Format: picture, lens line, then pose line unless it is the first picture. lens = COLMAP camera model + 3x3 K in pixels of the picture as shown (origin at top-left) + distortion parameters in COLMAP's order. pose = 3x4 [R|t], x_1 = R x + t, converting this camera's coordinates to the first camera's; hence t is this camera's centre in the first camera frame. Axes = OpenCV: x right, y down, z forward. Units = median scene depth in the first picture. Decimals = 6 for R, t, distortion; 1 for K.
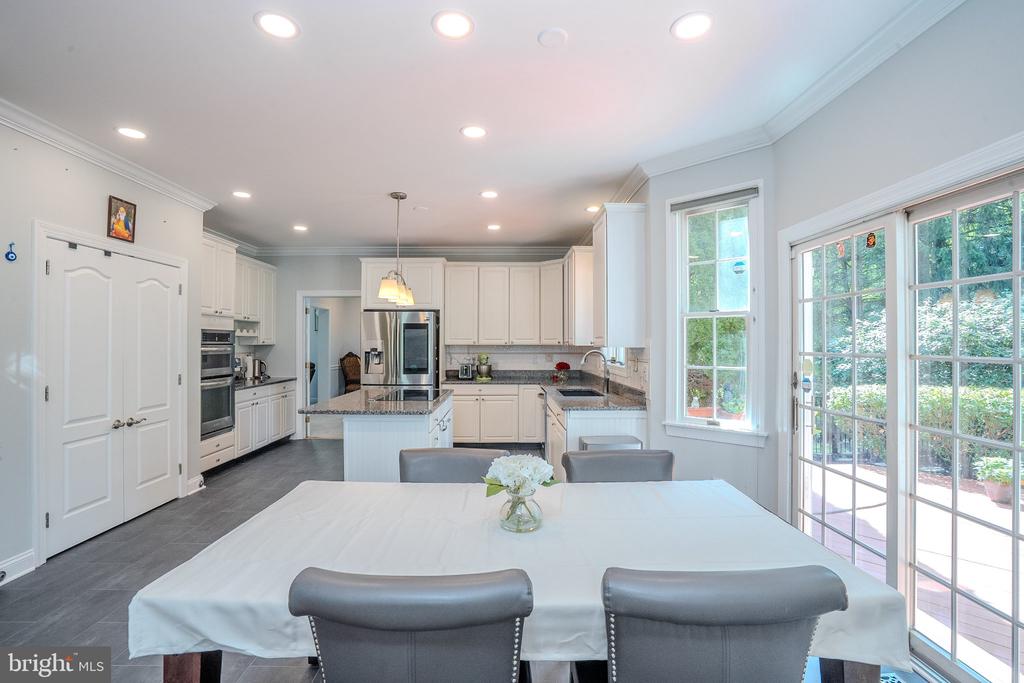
lens RADIAL K [[473.1, 0, 507.9], [0, 473.1, 339.5], [0, 0, 1]] dist [-0.051143, 0.017103]
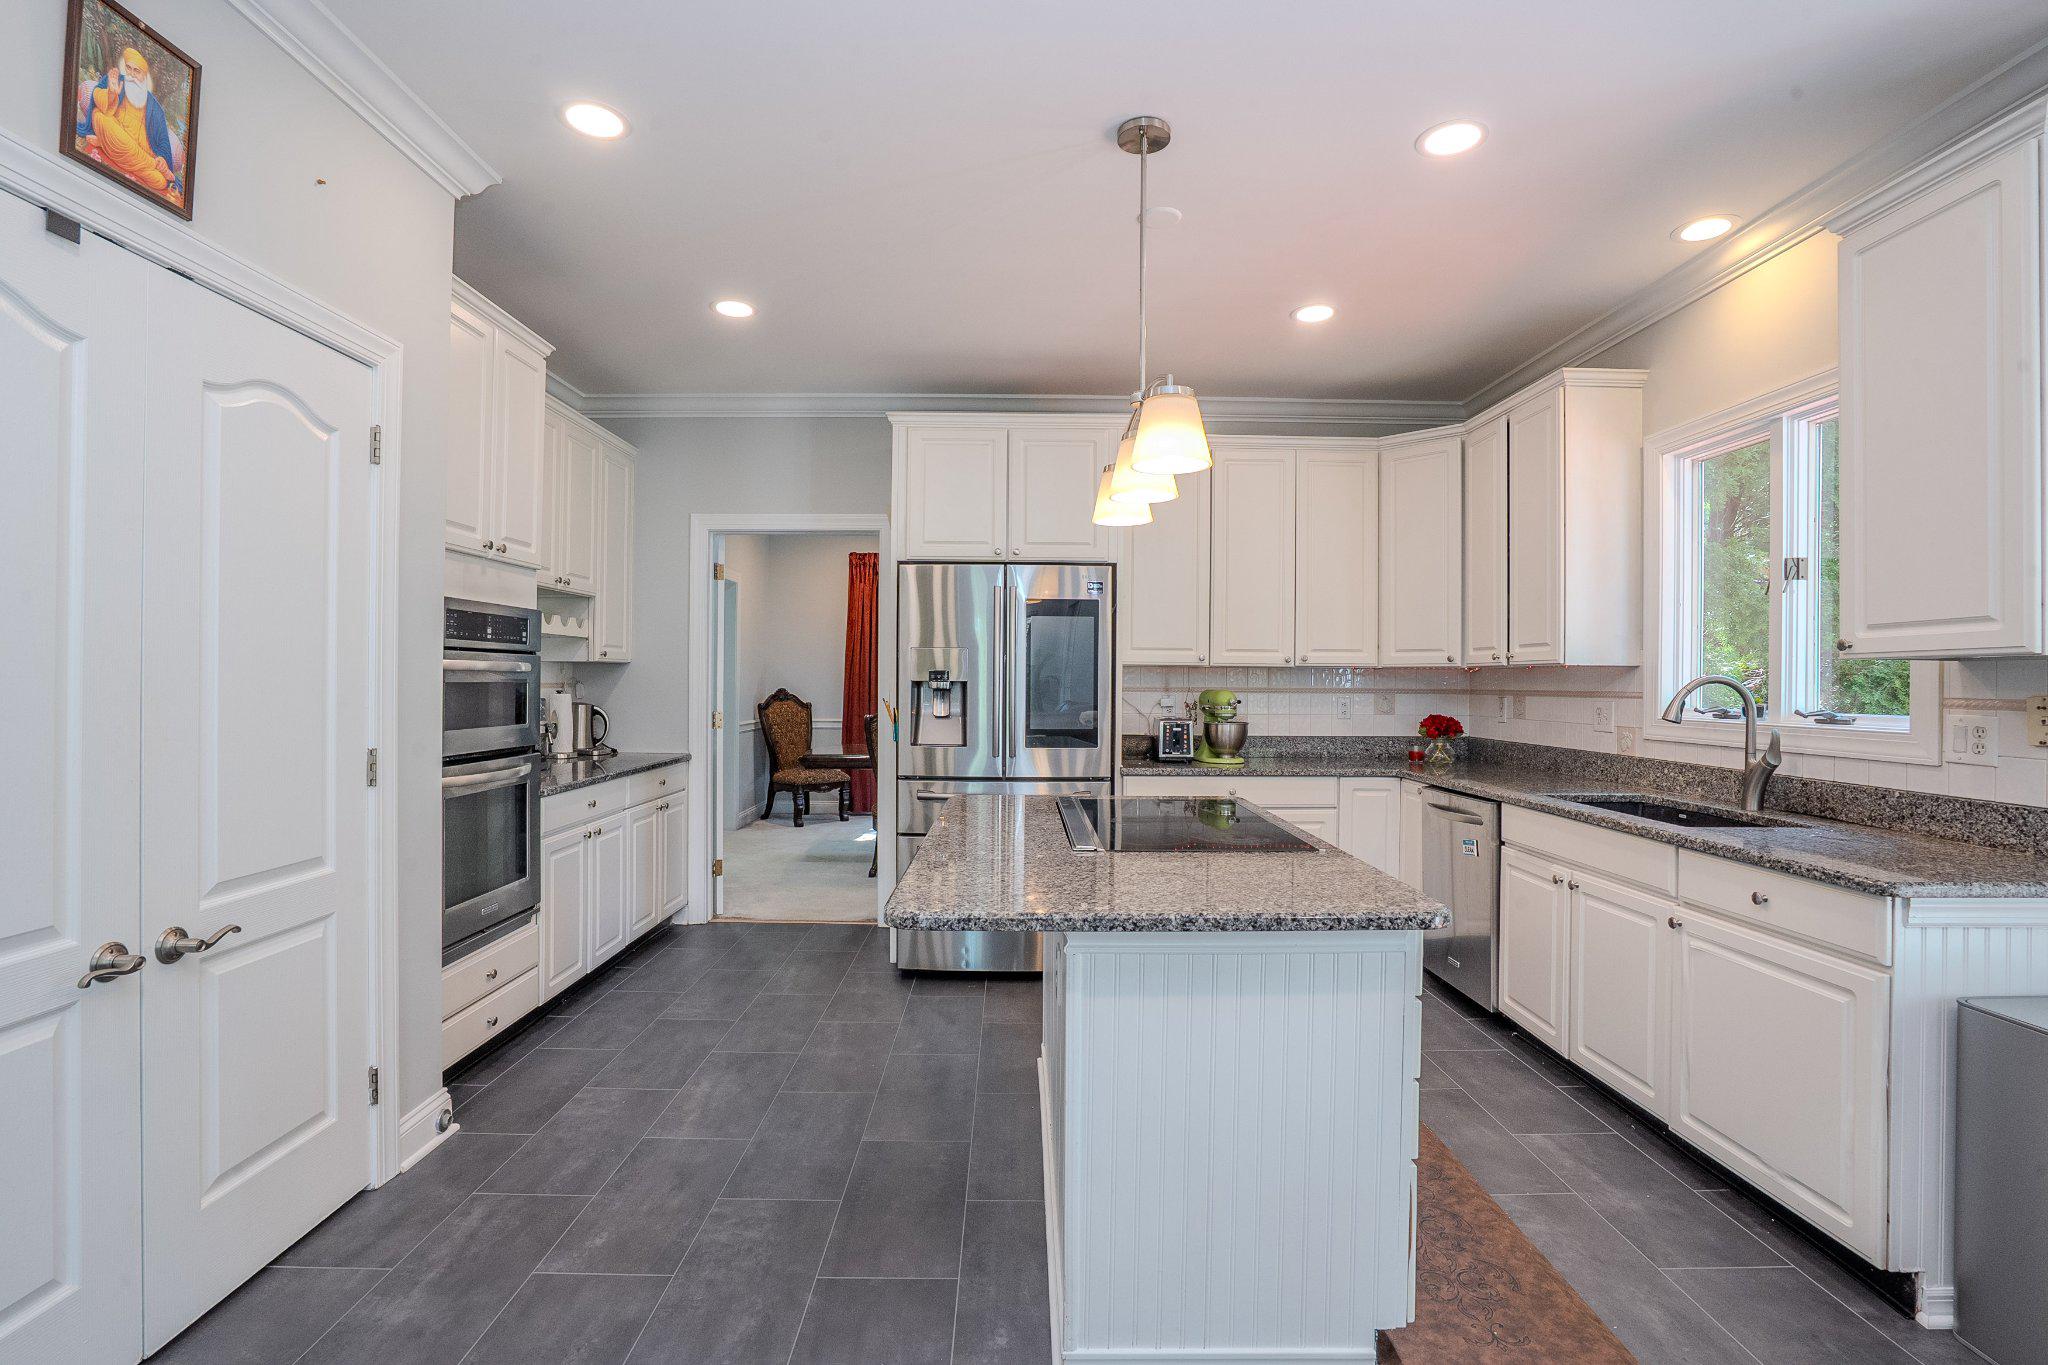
lens RADIAL K [[946.2, 0, 1015.9], [0, 946.2, 678.5], [0, 0, 1]] dist [-0.051143, 0.017103]
pose [[0.999973, 0.006211, -0.003886, -0.262353], [-0.006185, 0.999958, 0.006711, 0.021985], [0.003928, -0.006687, 0.999970, 0.364714]]
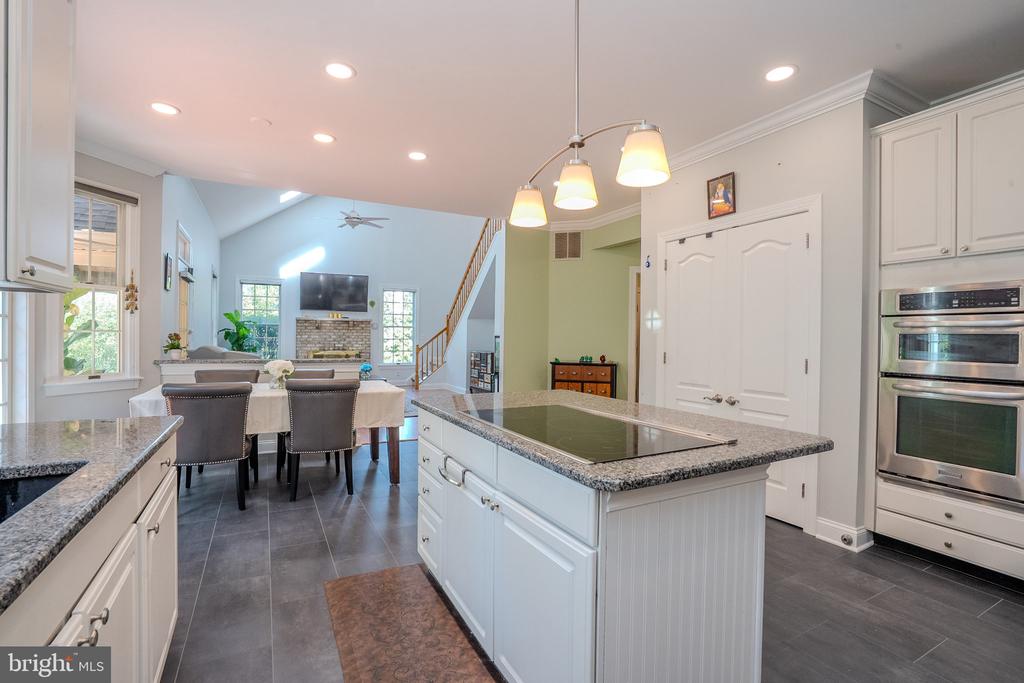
lens RADIAL K [[473.1, 0, 507.9], [0, 473.1, 339.5], [0, 0, 1]] dist [-0.051143, 0.017103]
pose [[-0.889570, -0.011331, -0.456659, 0.025484], [-0.011189, 0.999933, -0.003015, 0.042769], [0.456662, 0.002428, -0.889637, 1.173598]]
